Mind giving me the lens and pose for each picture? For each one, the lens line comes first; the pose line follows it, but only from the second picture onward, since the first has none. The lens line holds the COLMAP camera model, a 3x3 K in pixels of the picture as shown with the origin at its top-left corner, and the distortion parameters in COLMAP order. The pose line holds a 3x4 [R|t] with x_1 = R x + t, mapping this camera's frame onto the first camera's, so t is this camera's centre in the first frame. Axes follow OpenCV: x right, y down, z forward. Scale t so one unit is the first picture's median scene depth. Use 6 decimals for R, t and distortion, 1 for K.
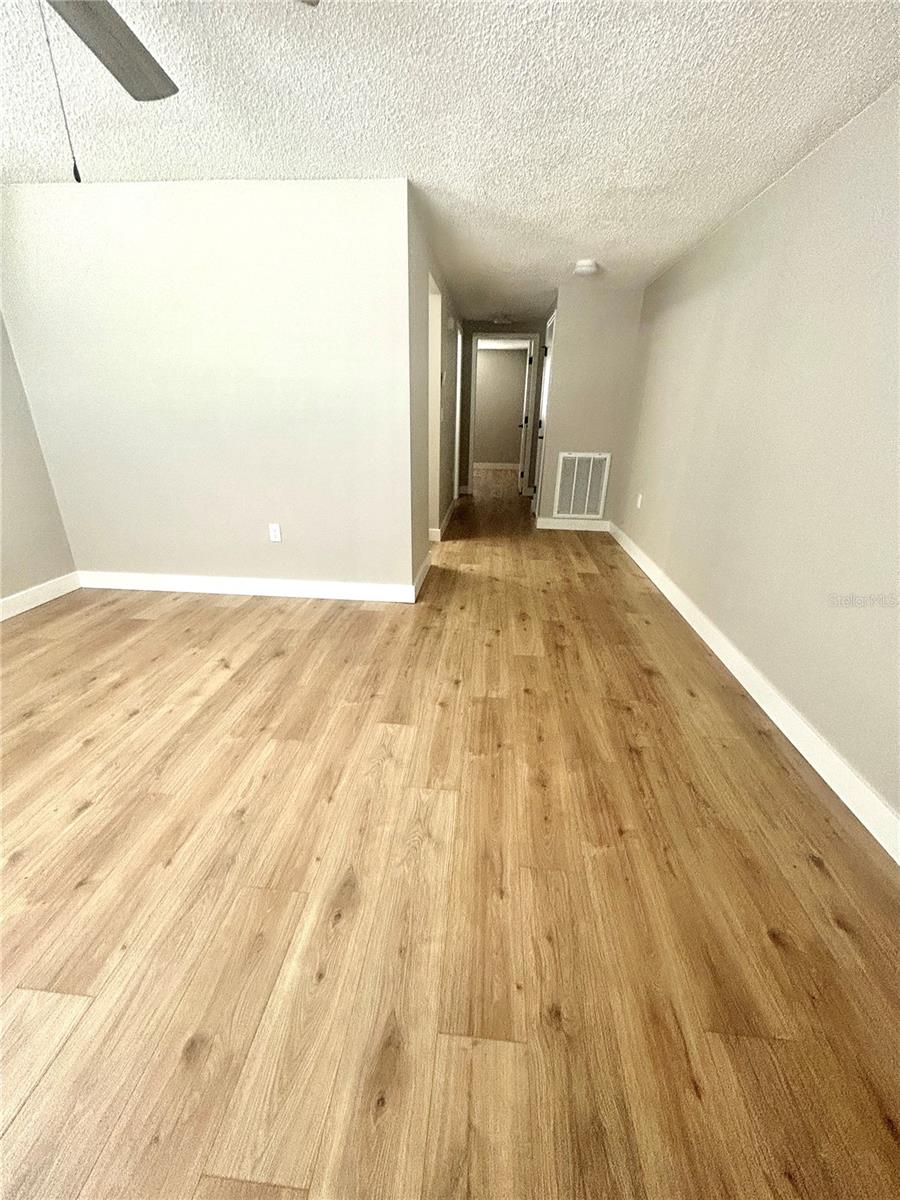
lens RADIAL K [[487.7, 0, 447.1], [0, 487.7, 603.1], [0, 0, 1]] dist [0.000631, -0.000143]
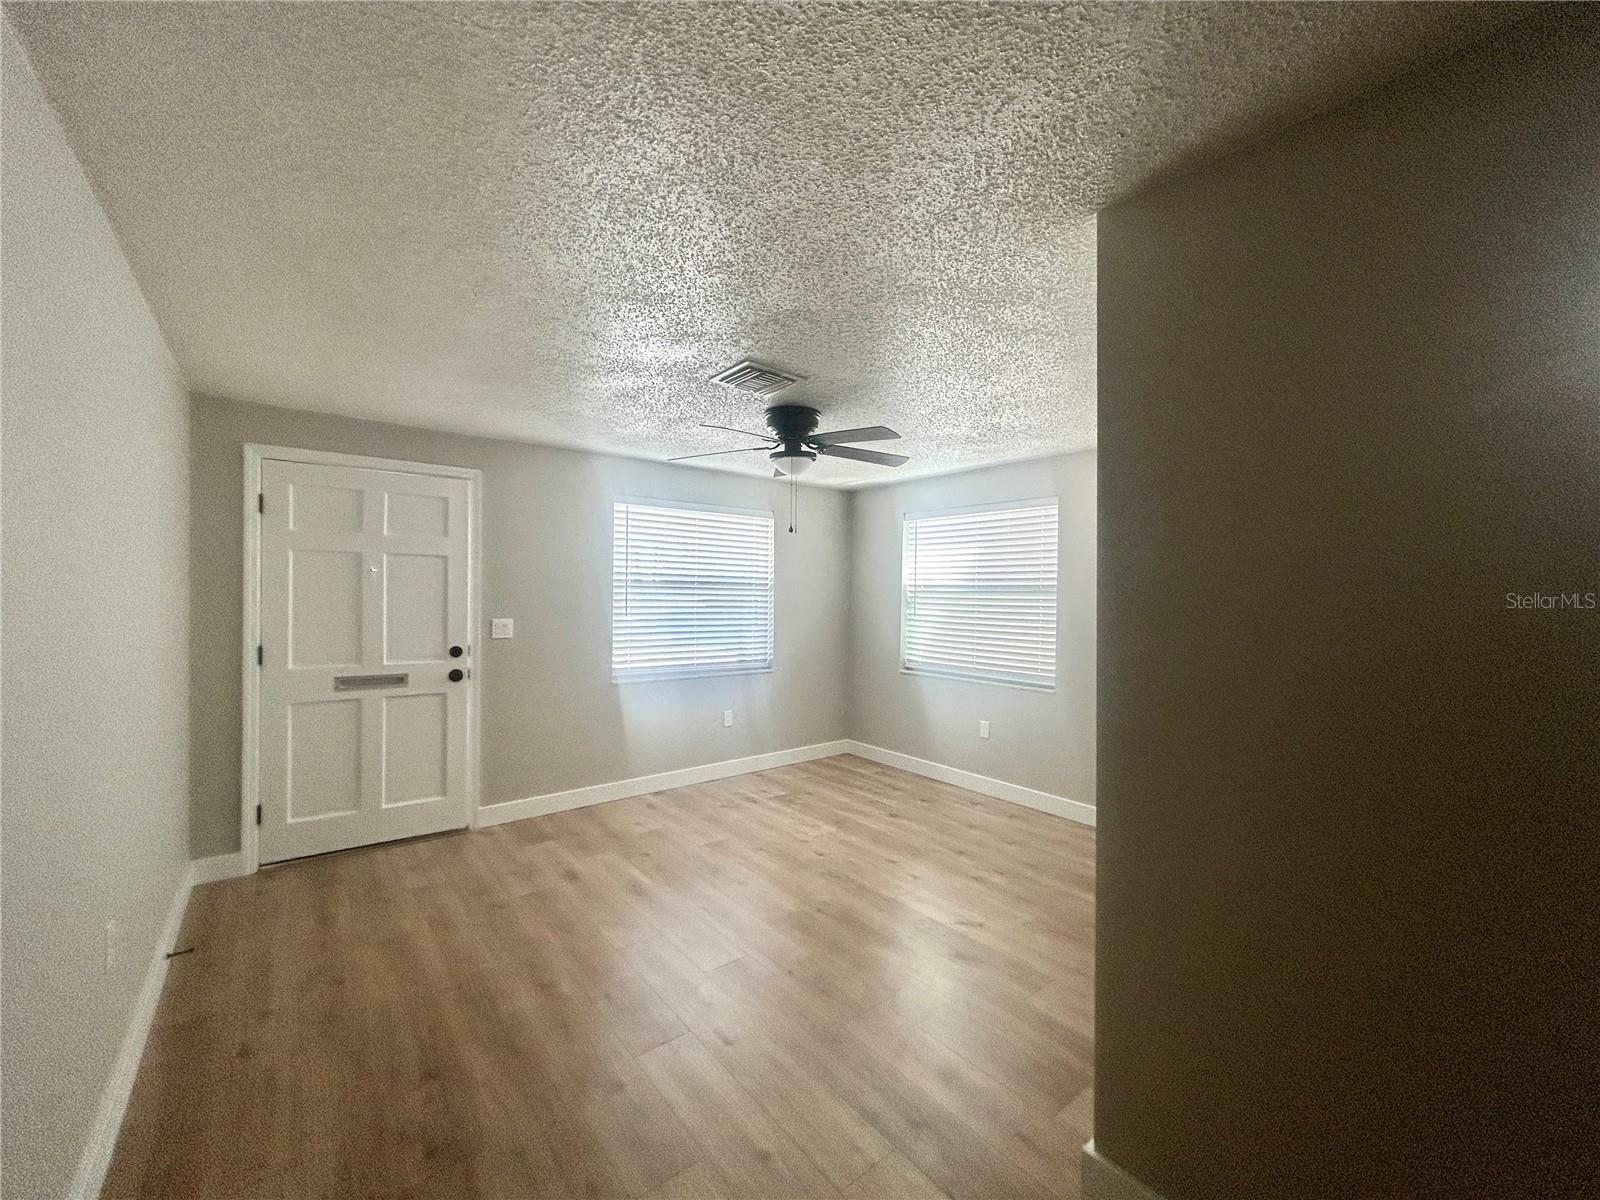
lens RADIAL K [[650.3, 0, 799.1], [0, 650.3, 599.4], [0, 0, 1]] dist [0.000631, -0.000143]
pose [[-0.723616, -0.023886, -0.689789, 0.764920], [-0.283918, 0.921231, 0.265941, -0.859450], [0.629103, 0.388283, -0.673399, 1.953881]]
